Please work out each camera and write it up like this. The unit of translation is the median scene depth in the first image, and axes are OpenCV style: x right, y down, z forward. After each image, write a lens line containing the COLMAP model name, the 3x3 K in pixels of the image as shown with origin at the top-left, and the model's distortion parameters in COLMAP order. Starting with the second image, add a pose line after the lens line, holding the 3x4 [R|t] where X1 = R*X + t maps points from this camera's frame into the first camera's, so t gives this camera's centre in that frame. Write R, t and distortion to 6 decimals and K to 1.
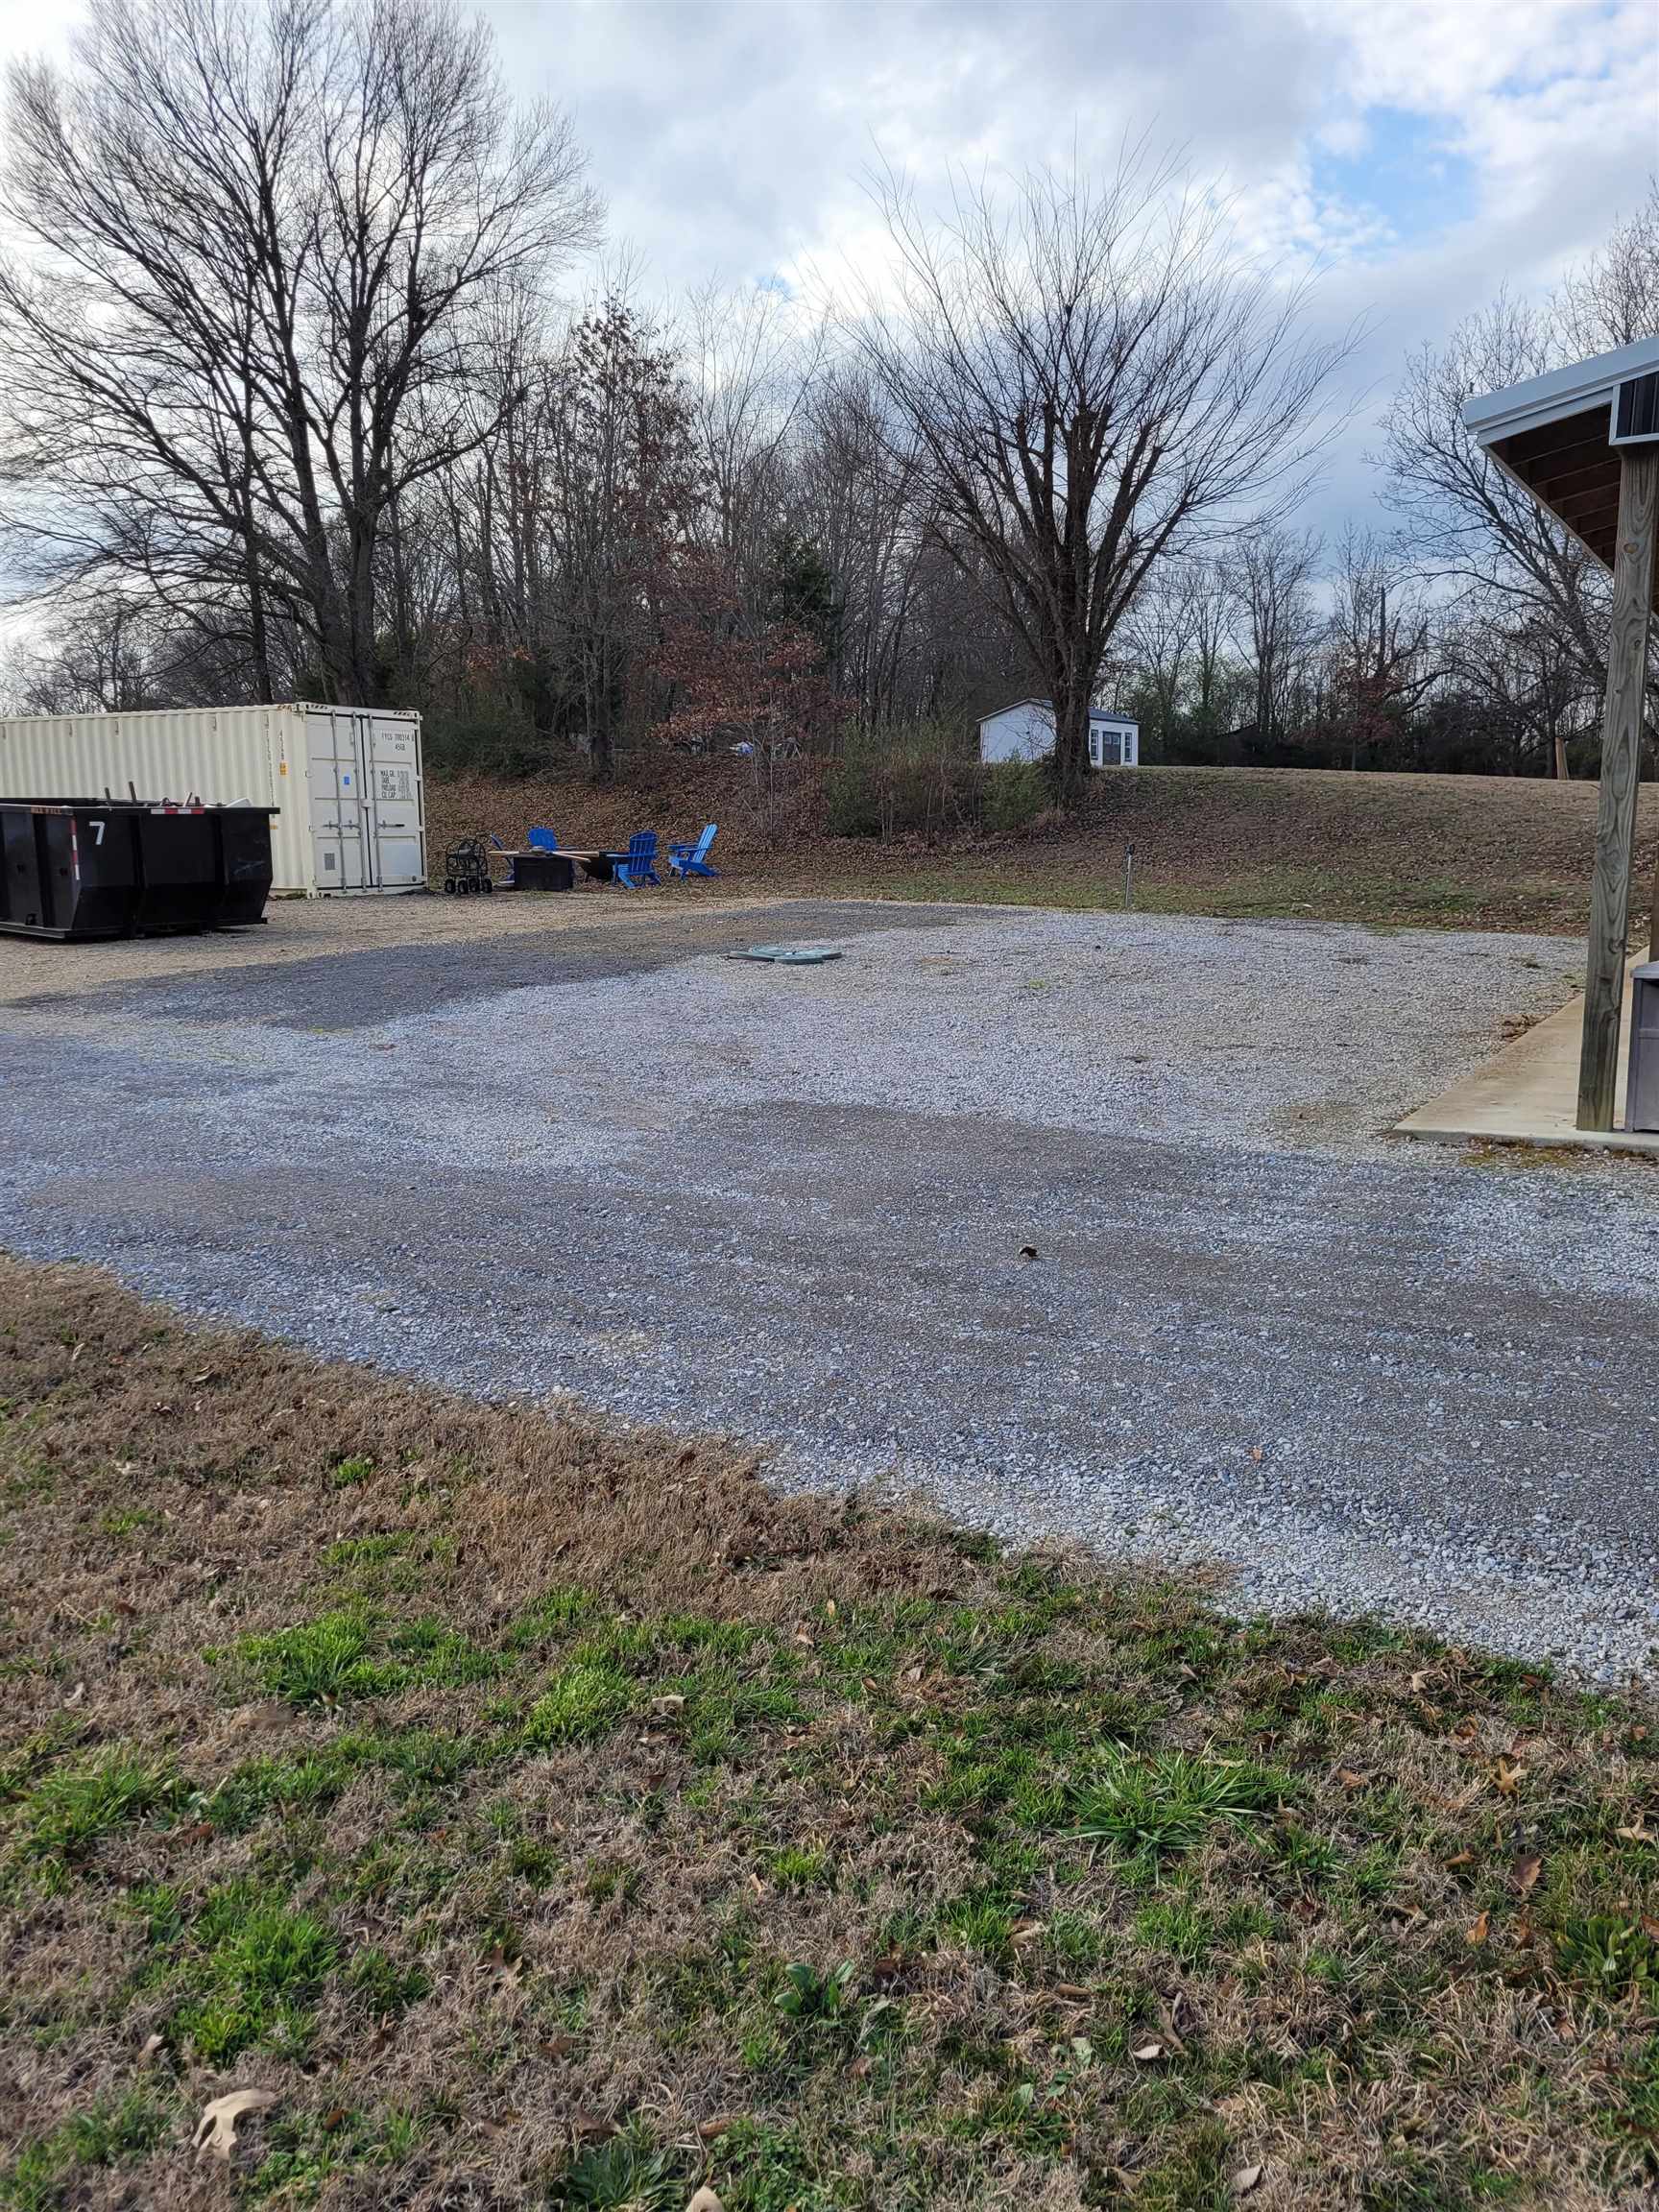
lens RADIAL K [[1669.1, 0, 840.7], [0, 1669.1, 1111.3], [0, 0, 1]] dist [0.058176, -0.039588]
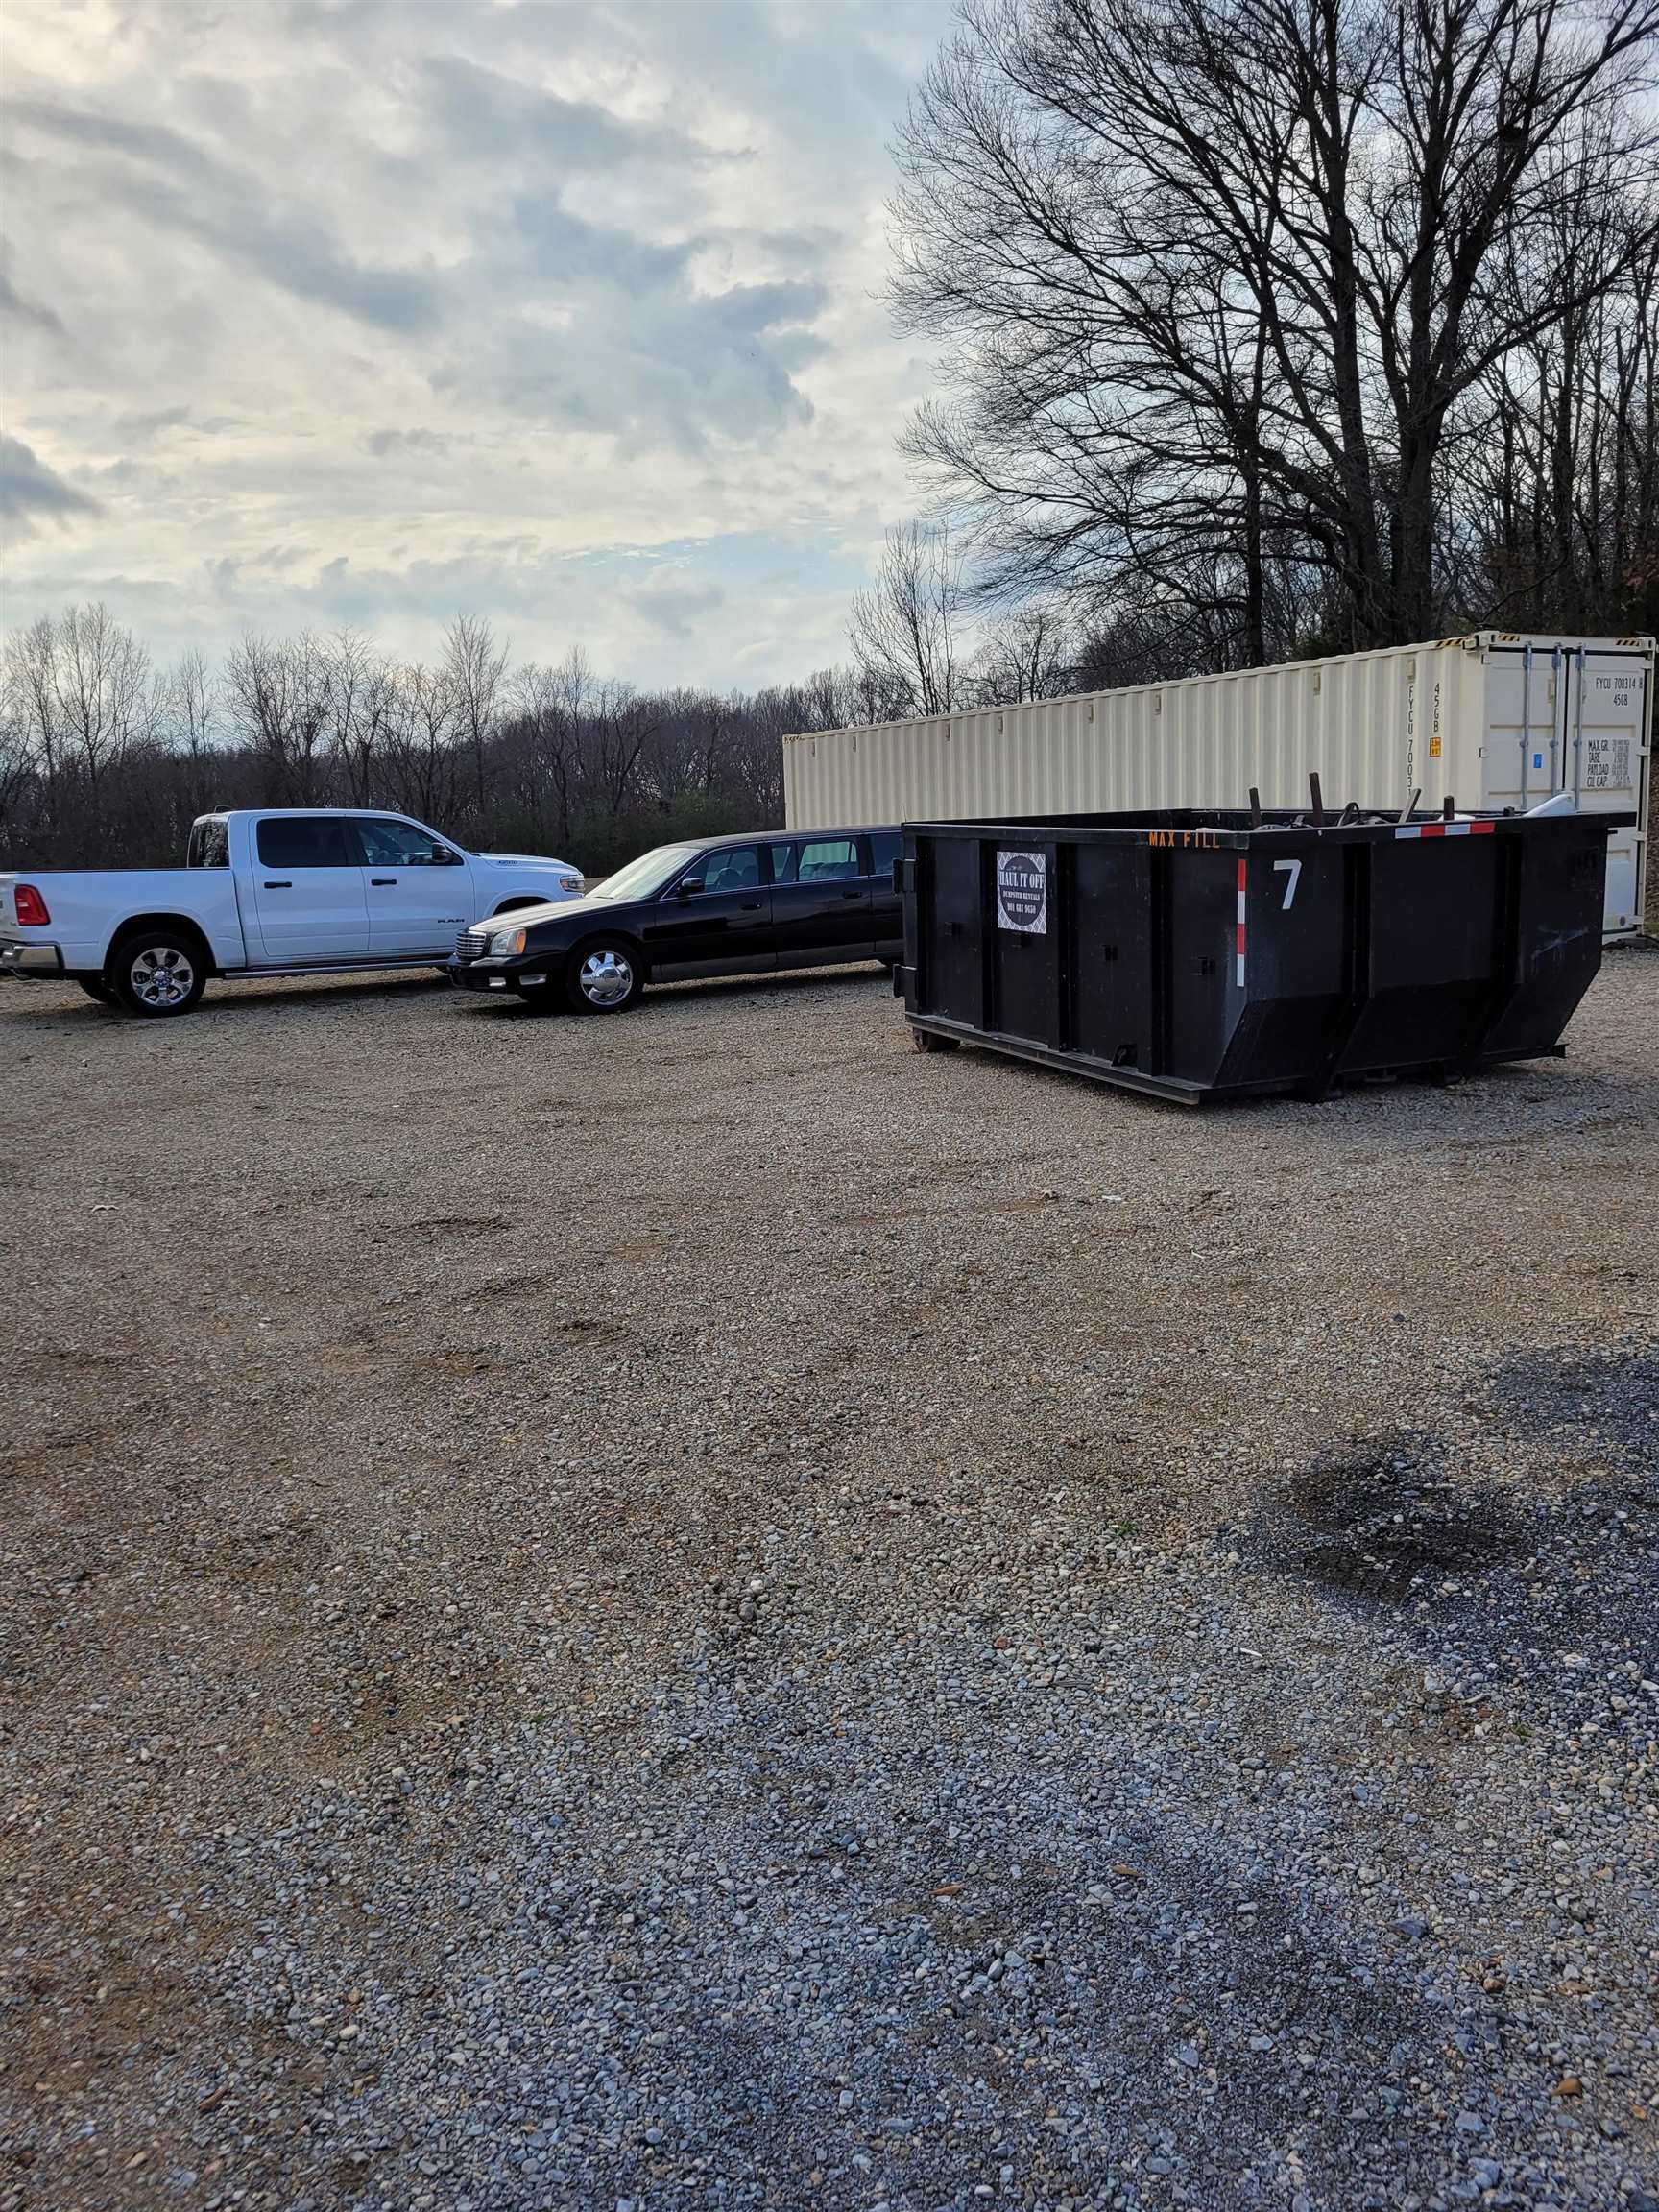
lens RADIAL K [[1672.7, 0, 824.2], [0, 1672.7, 1082.9], [0, 0, 1]] dist [0.052075, -0.048561]
pose [[0.871379, 0.045466, -0.488499, -0.212549], [-0.052741, 0.998608, -0.001135, -0.067888], [0.487767, 0.026753, 0.872564, 0.353111]]
